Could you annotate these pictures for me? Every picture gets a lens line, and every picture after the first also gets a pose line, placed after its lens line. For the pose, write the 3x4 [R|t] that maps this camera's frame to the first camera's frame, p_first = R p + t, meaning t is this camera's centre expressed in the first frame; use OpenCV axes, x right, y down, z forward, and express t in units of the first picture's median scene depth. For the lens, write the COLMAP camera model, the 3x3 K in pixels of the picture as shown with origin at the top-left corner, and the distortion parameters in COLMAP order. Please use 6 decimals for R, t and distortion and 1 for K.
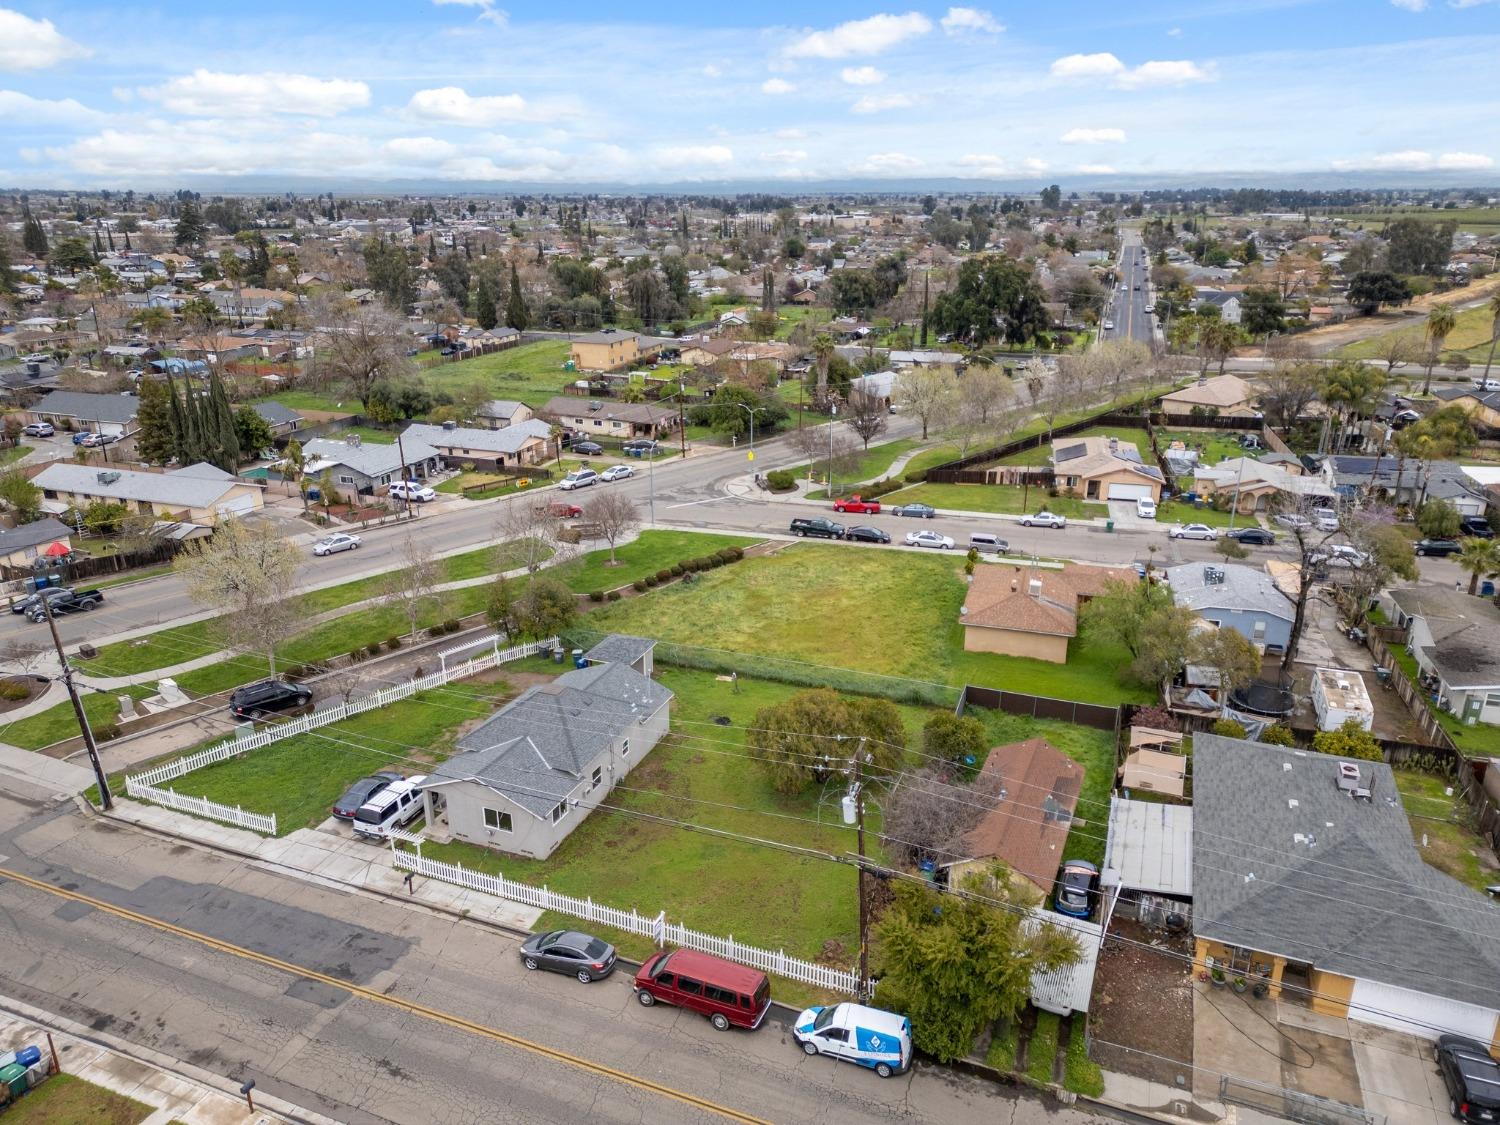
lens RADIAL K [[1040.7, 0, 742.6], [0, 1040.7, 567.9], [0, 0, 1]] dist [0.097903, -0.113056]
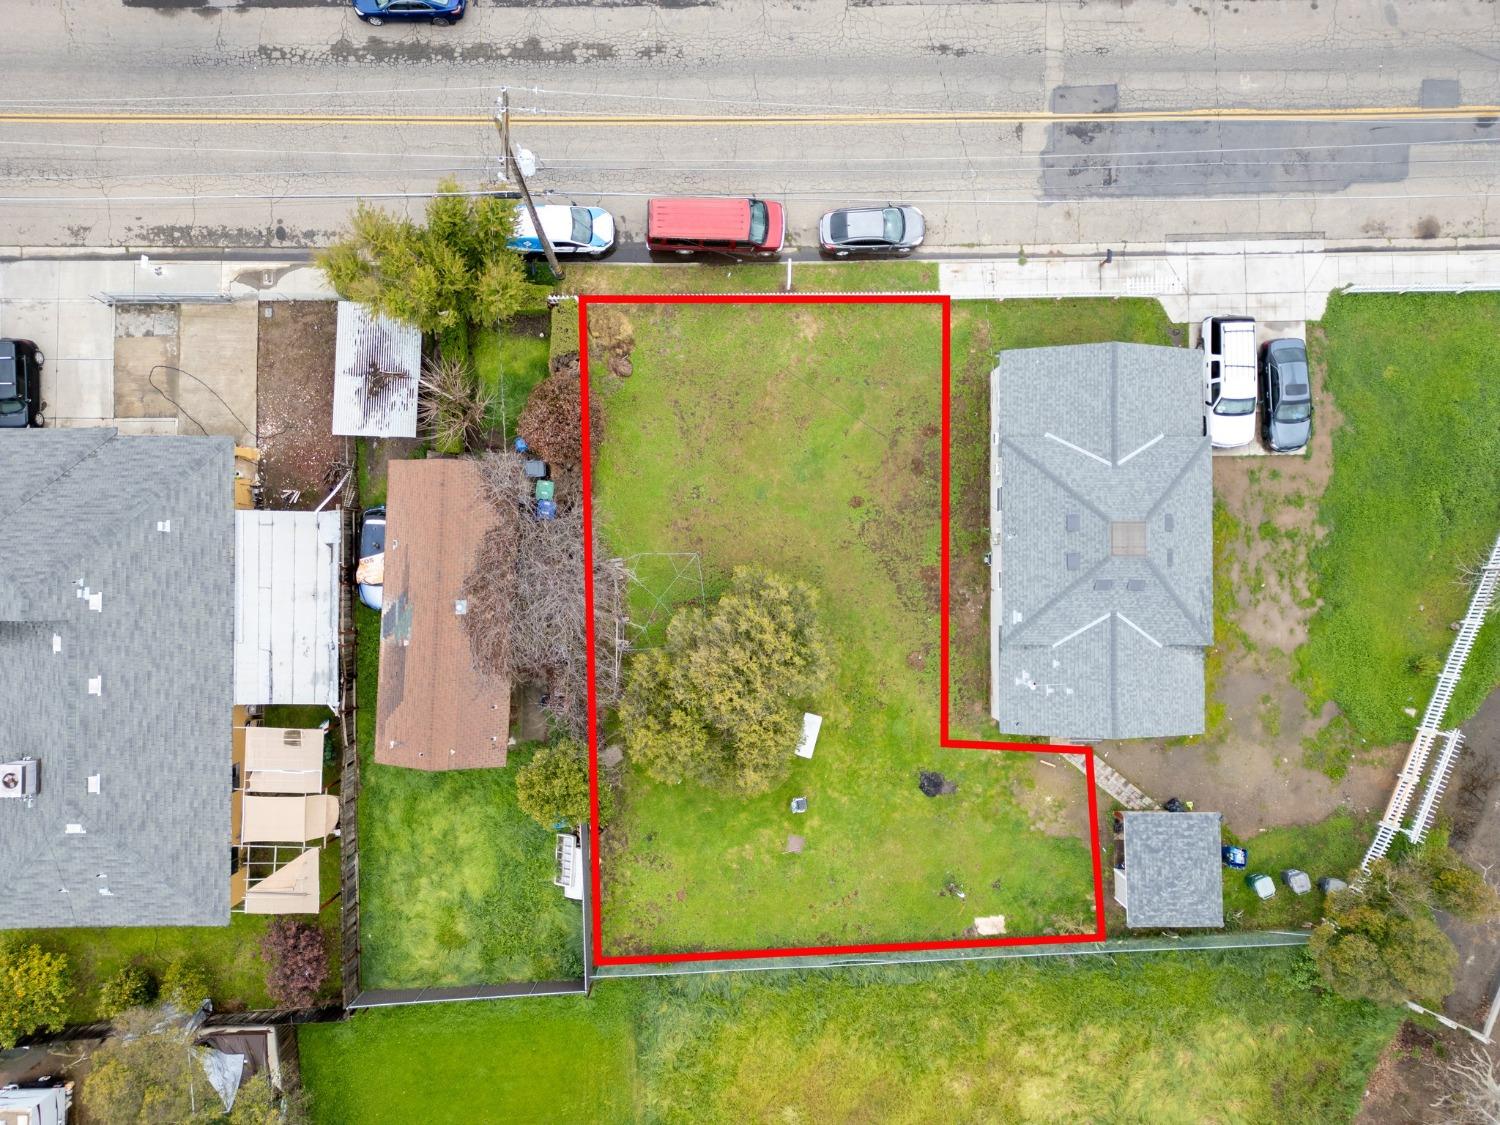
lens RADIAL K [[1040.7, 0, 742.6], [0, 1040.7, 567.9], [0, 0, 1]] dist [0.097903, -0.113056]
pose [[-0.925305, 0.379137, -0.008123, 0.028356], [-0.128931, -0.294373, 0.946954, -0.268260], [0.356634, 0.877268, 0.321268, 0.415186]]
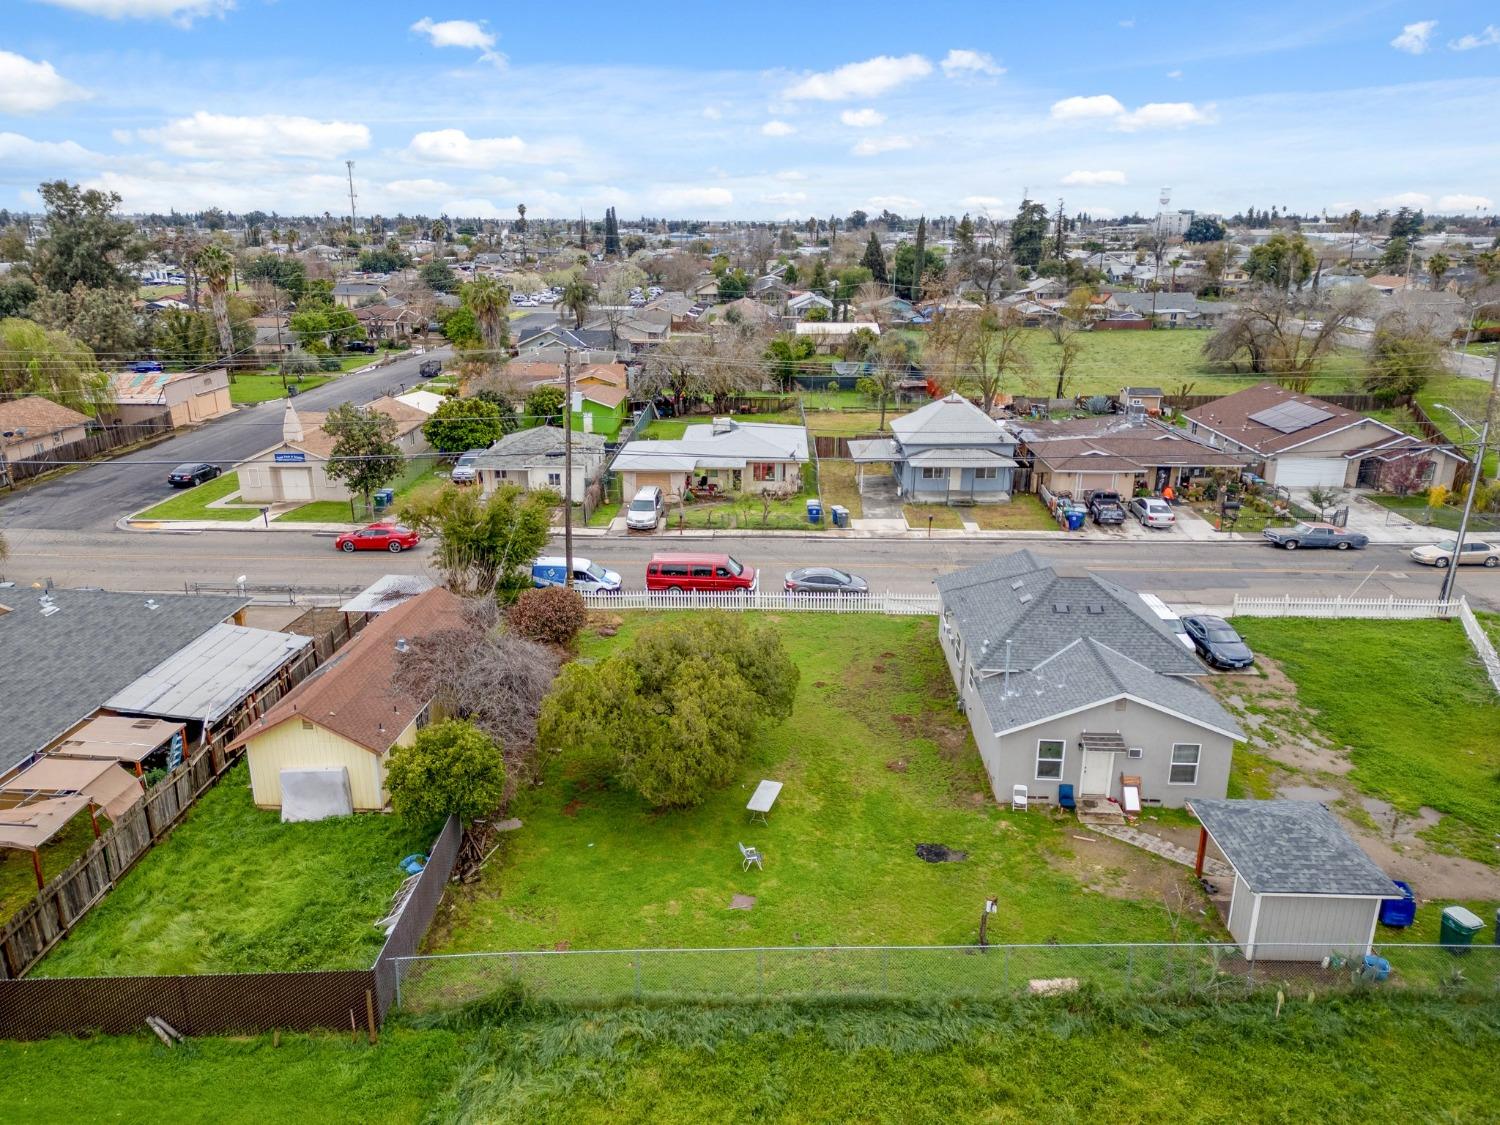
lens RADIAL K [[1040.7, 0, 742.6], [0, 1040.7, 567.9], [0, 0, 1]] dist [0.097903, -0.113056]
pose [[-0.941591, 0.103535, -0.320449, 0.130822], [-0.115605, 0.794361, 0.596343, -0.149223], [0.316295, 0.598557, -0.735994, 0.814730]]
